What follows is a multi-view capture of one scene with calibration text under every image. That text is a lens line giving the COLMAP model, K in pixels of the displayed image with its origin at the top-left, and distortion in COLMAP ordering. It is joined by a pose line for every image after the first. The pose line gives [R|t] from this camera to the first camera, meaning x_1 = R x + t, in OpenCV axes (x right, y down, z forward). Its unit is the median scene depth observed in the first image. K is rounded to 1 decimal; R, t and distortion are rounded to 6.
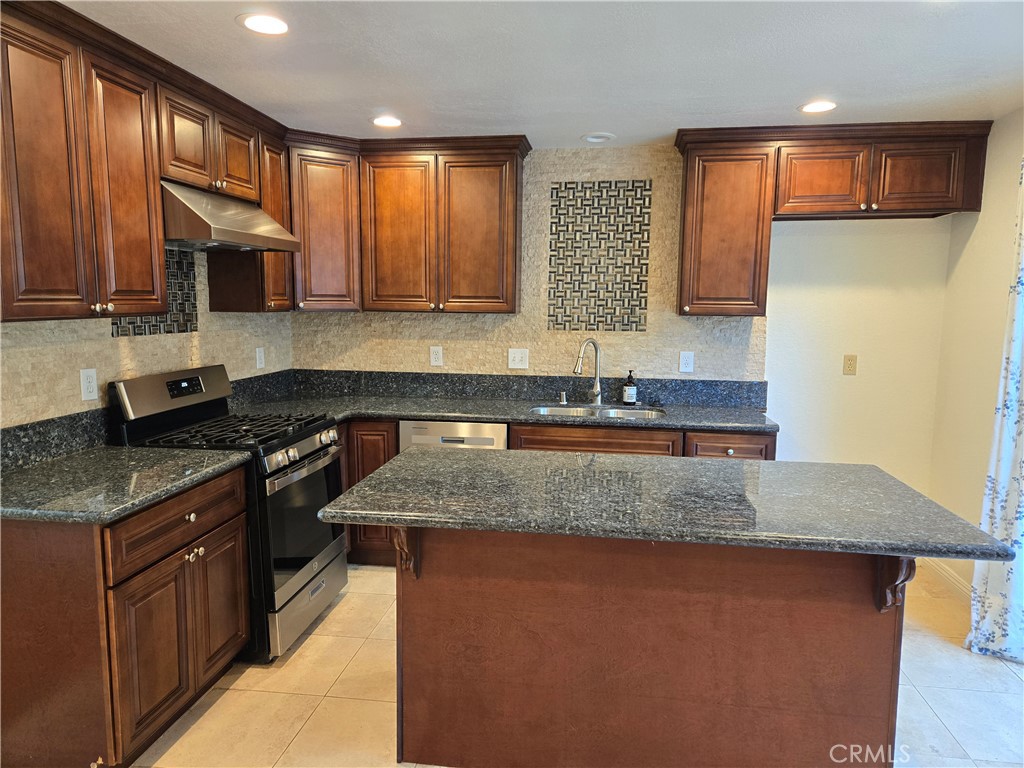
lens RADIAL K [[680.7, 0, 510.7], [0, 680.7, 379.4], [0, 0, 1]] dist [0.050452, -0.033847]
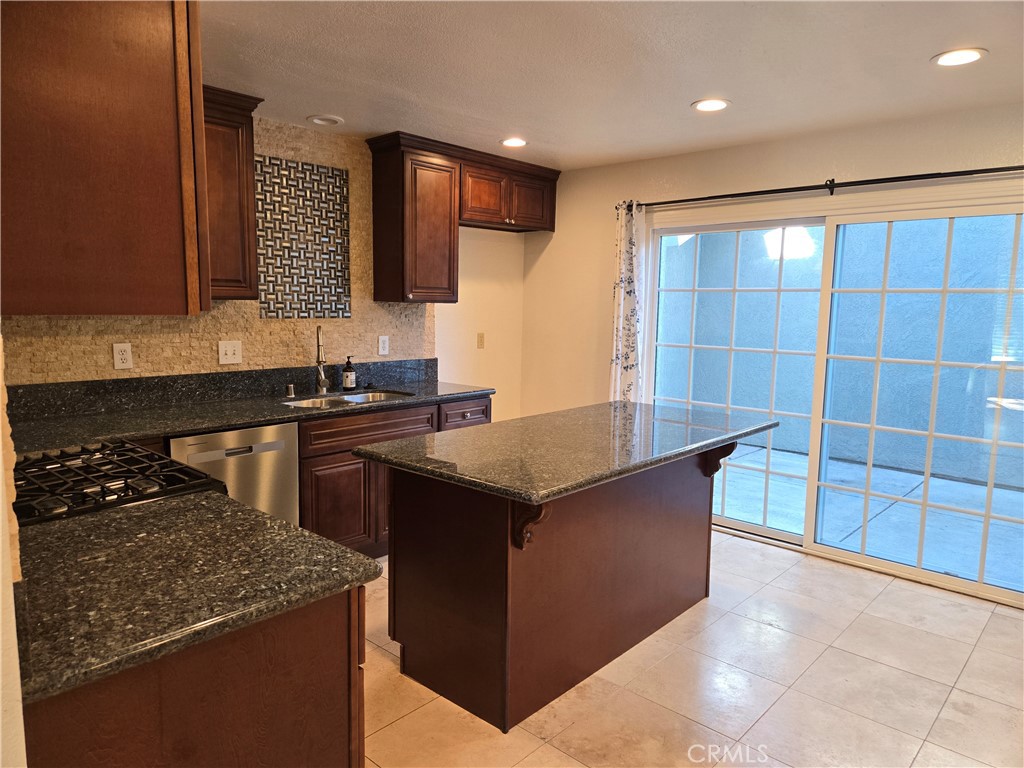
lens RADIAL K [[680.7, 0, 508.0], [0, 680.7, 383.5], [0, 0, 1]] dist [0.050452, -0.033847]
pose [[0.563348, -0.100199, 0.820121, -0.526685], [0.082283, 0.994488, 0.064982, -0.019375], [-0.822112, 0.030874, 0.568488, 0.221893]]
